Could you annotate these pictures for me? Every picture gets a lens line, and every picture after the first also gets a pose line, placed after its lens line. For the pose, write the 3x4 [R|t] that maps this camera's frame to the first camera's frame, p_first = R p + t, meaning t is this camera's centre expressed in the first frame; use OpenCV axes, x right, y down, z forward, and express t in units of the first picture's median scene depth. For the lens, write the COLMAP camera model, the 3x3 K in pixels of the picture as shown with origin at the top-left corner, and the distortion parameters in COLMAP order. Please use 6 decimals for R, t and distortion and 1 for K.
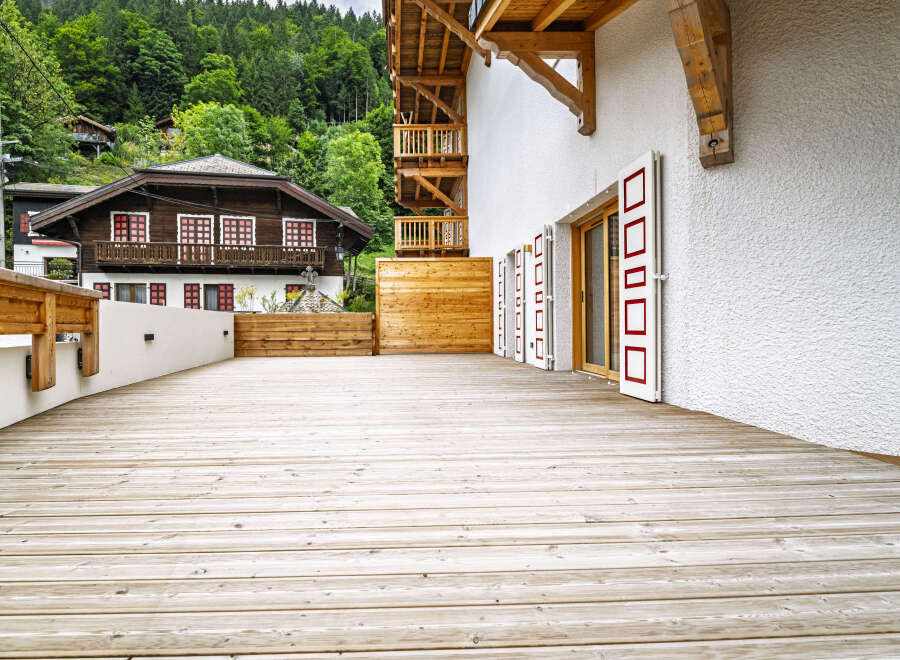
lens RADIAL K [[561.5, 0, 450.0], [0, 561.5, 330.0], [0, 0, 1]] dist [-0.002215, -0.001042]
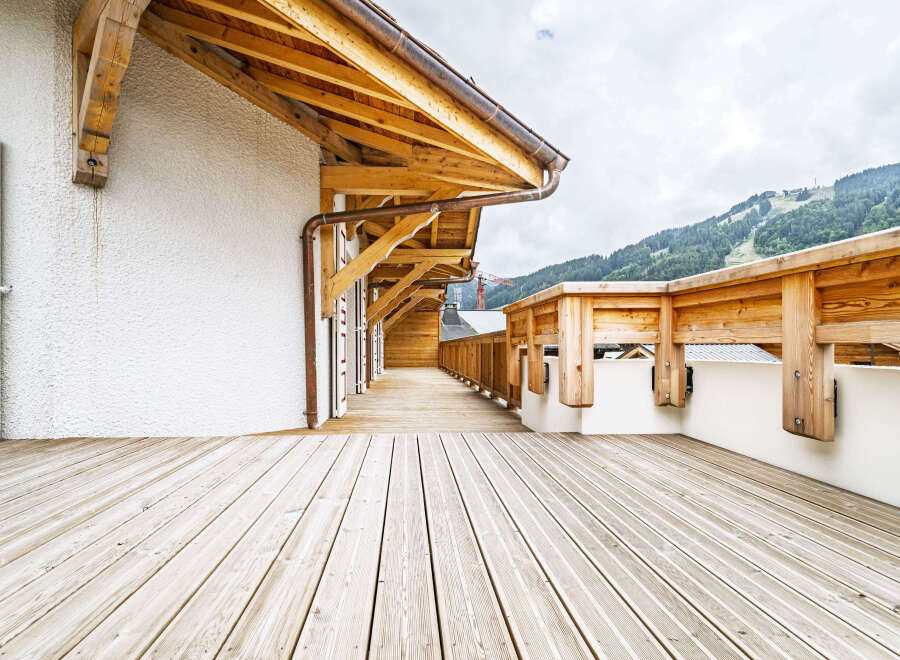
lens RADIAL K [[495.0, 0, 445.9], [0, 495.0, 355.2], [0, 0, 1]] dist [-0.004090, -0.001889]
pose [[-0.051747, -0.004886, 0.998648, -0.435614], [0.017724, 0.999826, 0.005810, 0.012984], [-0.998503, 0.018001, -0.051651, 0.429509]]
